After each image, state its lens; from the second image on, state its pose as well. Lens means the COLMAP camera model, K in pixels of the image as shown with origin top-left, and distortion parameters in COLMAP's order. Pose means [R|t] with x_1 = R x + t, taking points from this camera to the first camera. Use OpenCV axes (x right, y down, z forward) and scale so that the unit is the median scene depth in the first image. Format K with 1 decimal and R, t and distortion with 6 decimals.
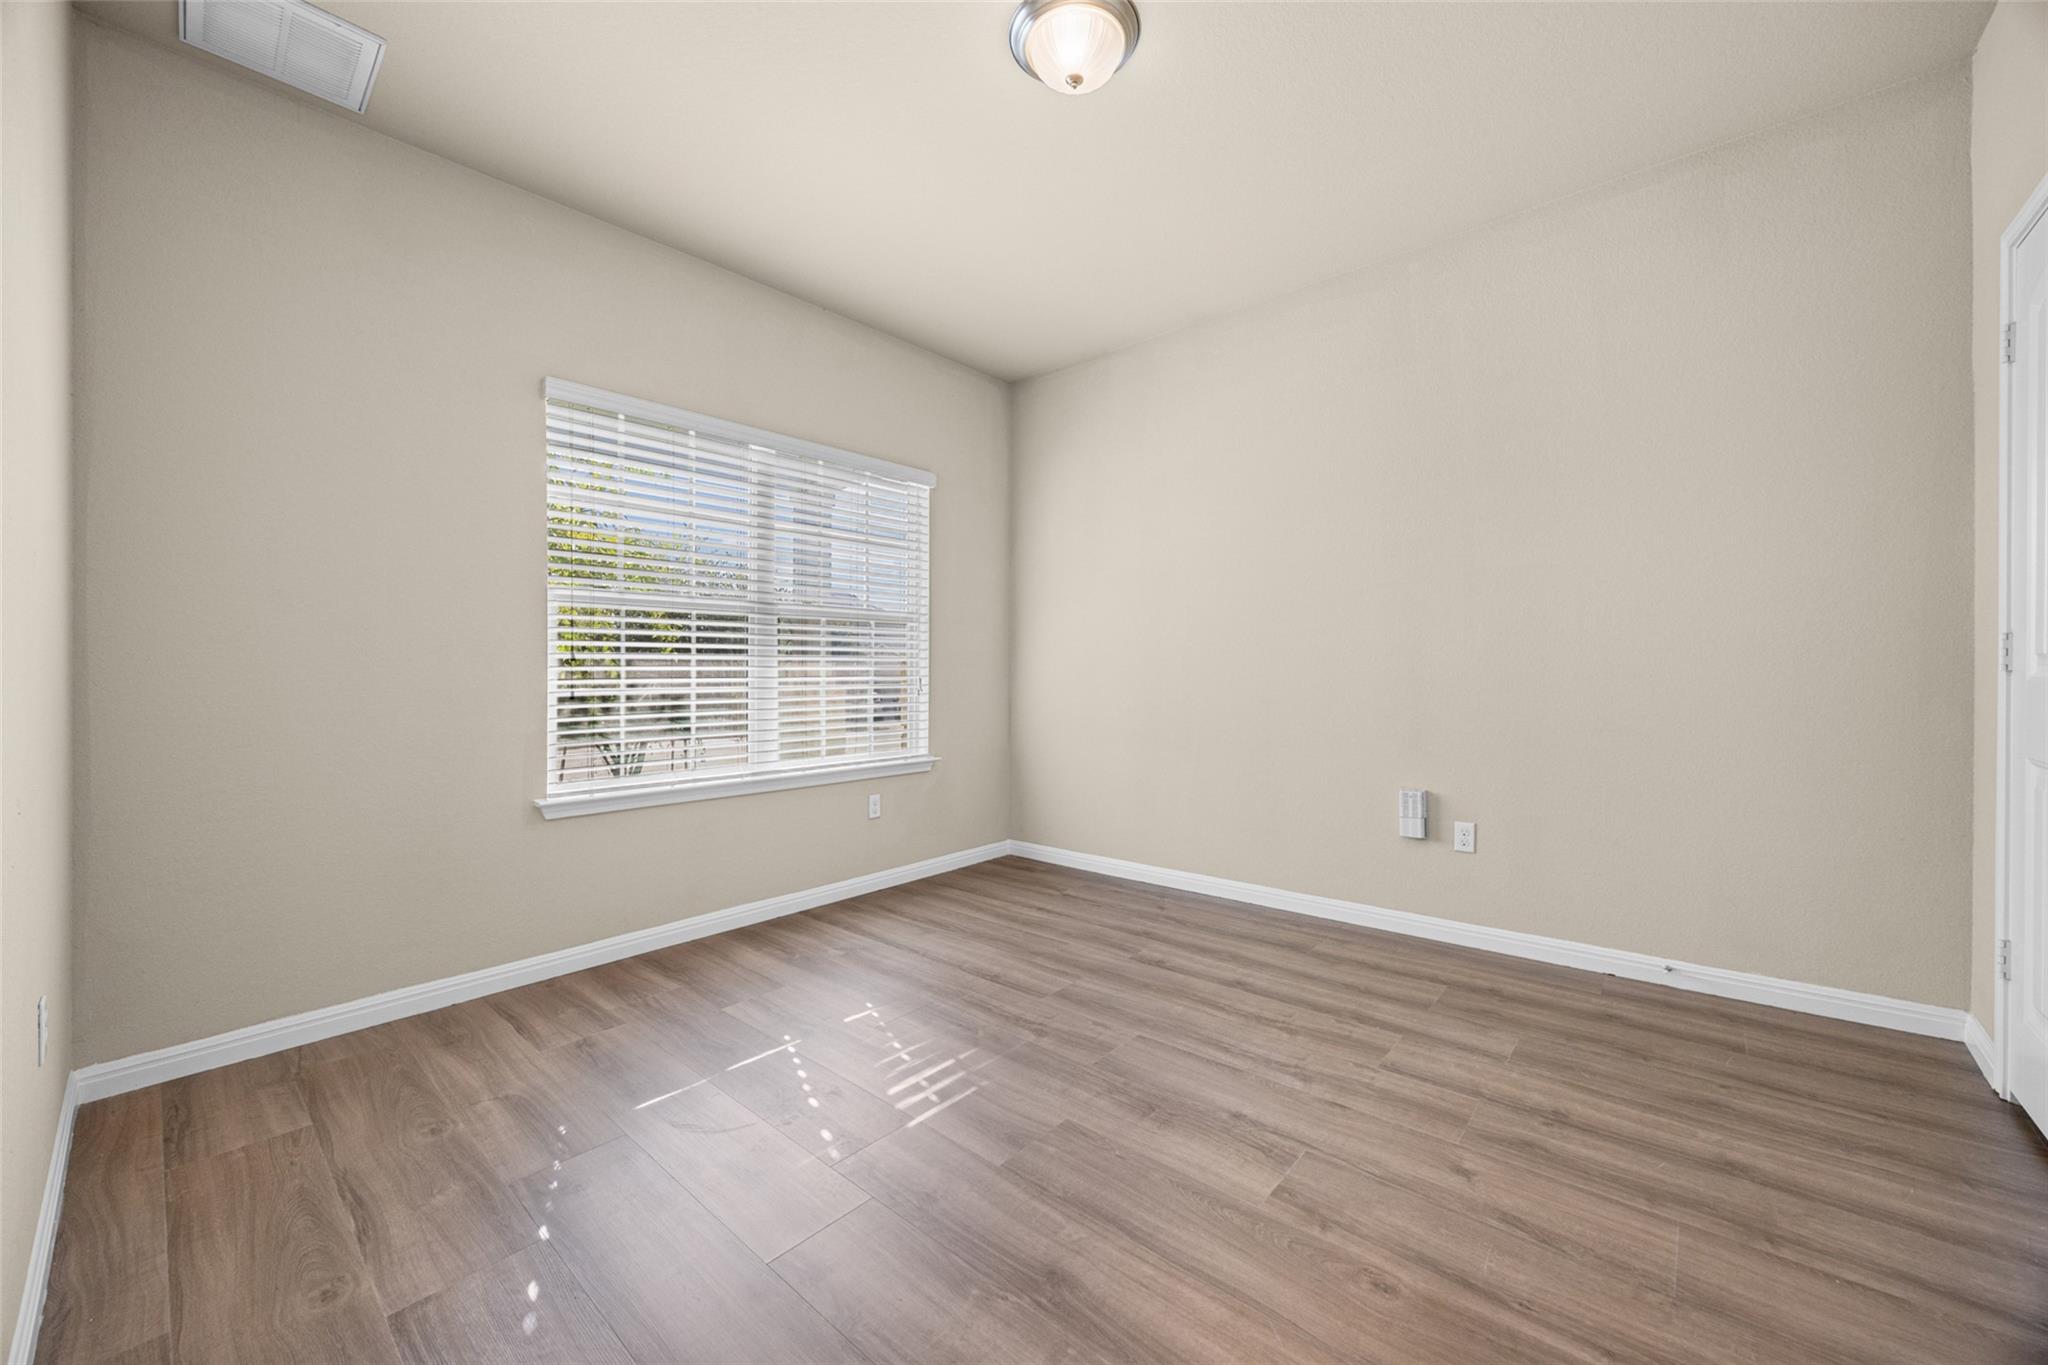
lens RADIAL K [[781.6, 0, 1023.3], [0, 781.6, 669.5], [0, 0, 1]] dist [-0.004949, -0.000074]
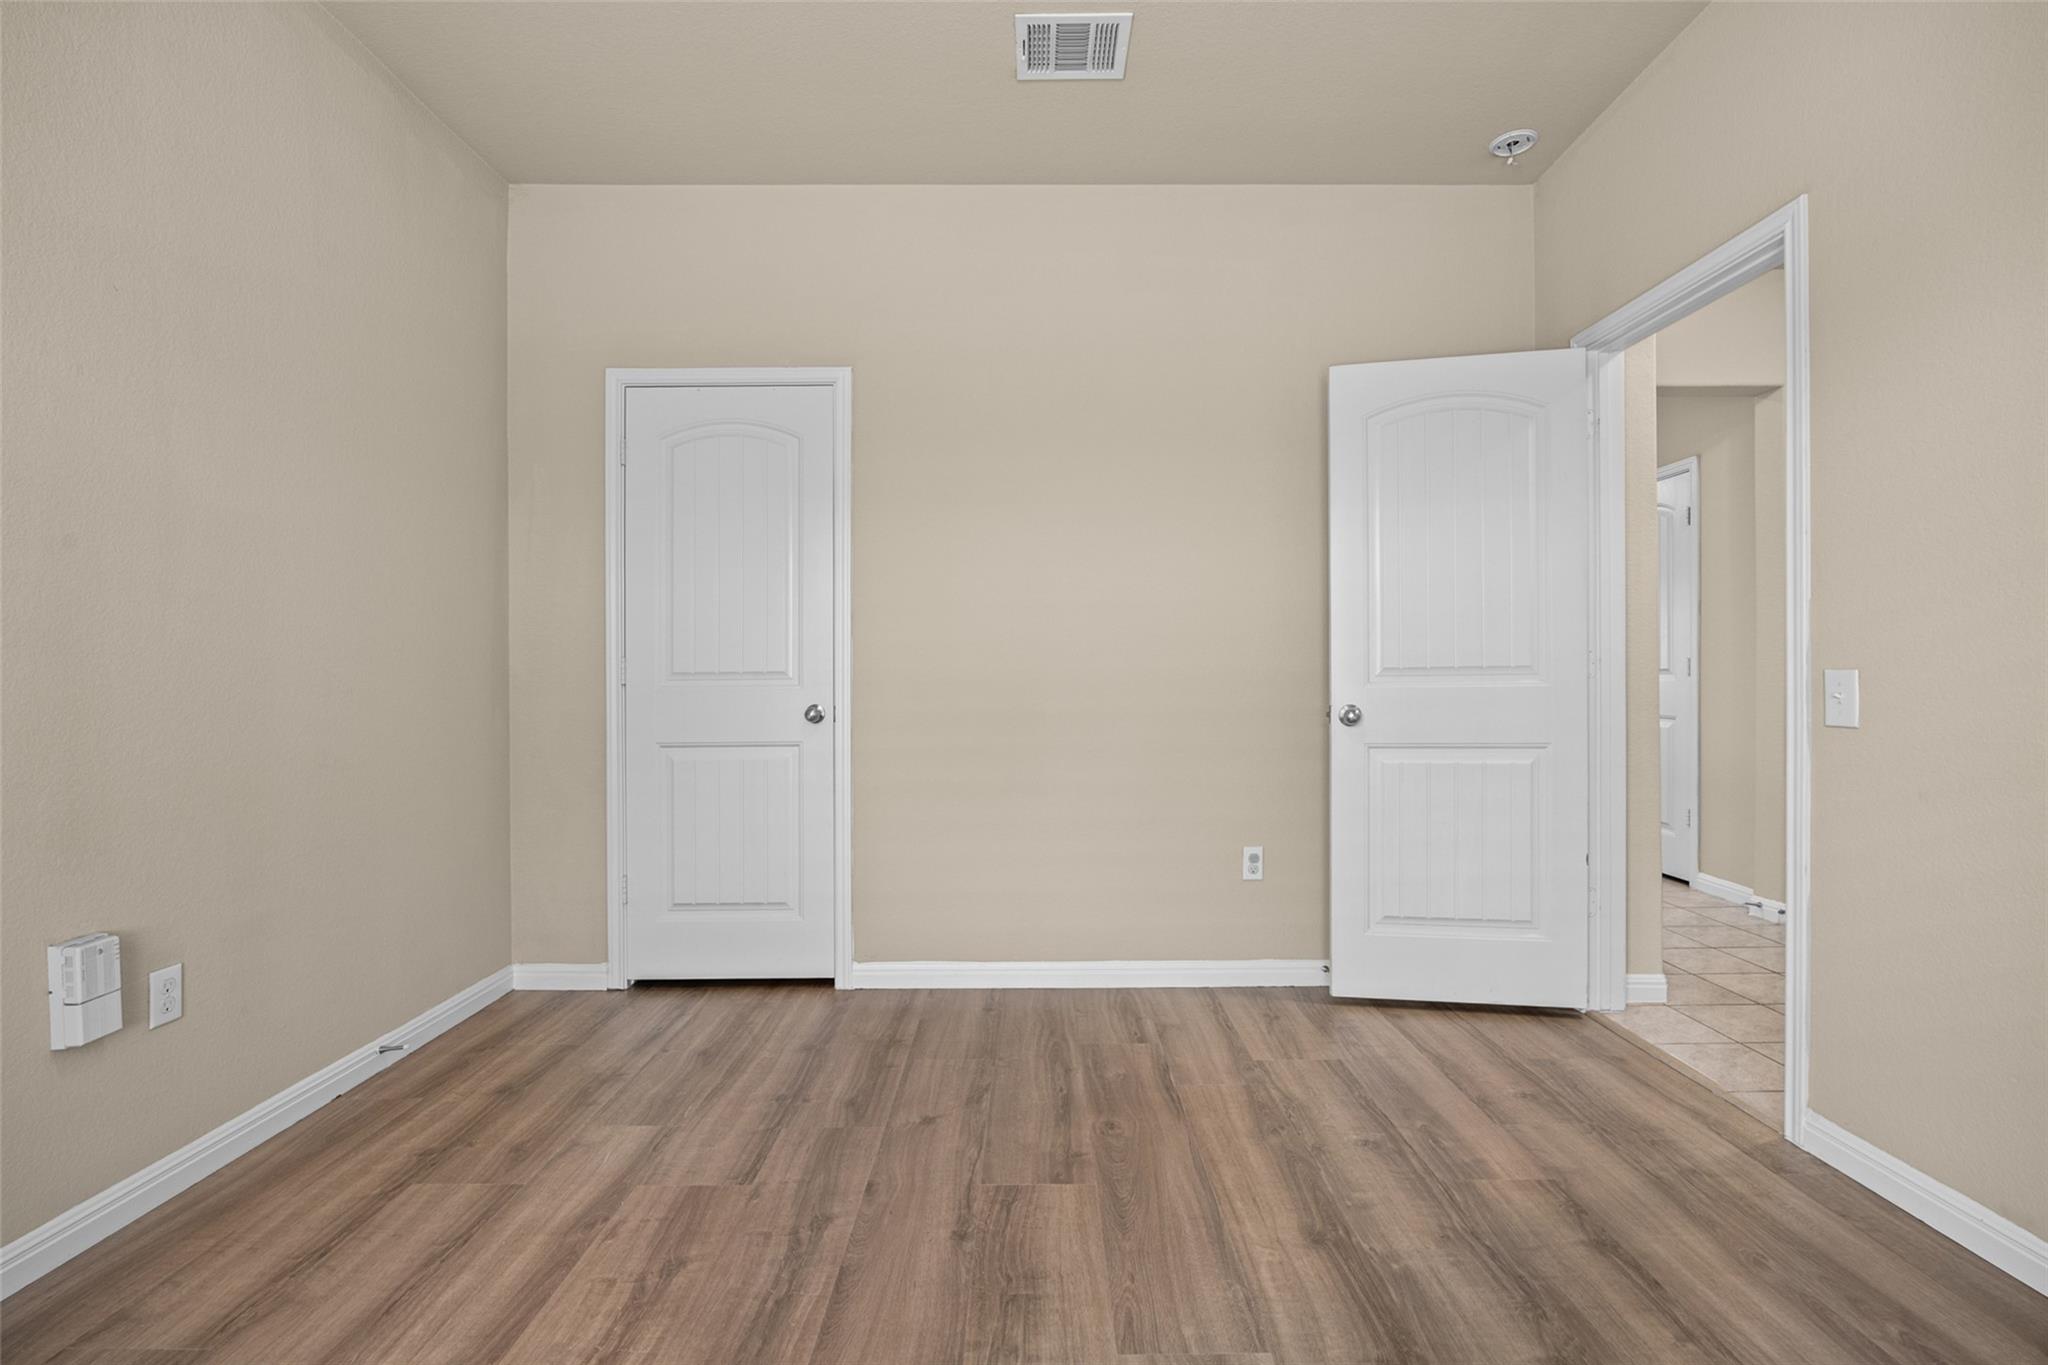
lens RADIAL K [[887.4, 0, 1043.6], [0, 887.4, 682.7], [0, 0, 1]] dist [-0.023241, 0.002064]
pose [[-0.657568, 0.007796, 0.753355, -0.423394], [0.010094, 0.999948, -0.001537, 0.008840], [-0.753328, 0.006594, -0.657612, 1.396793]]
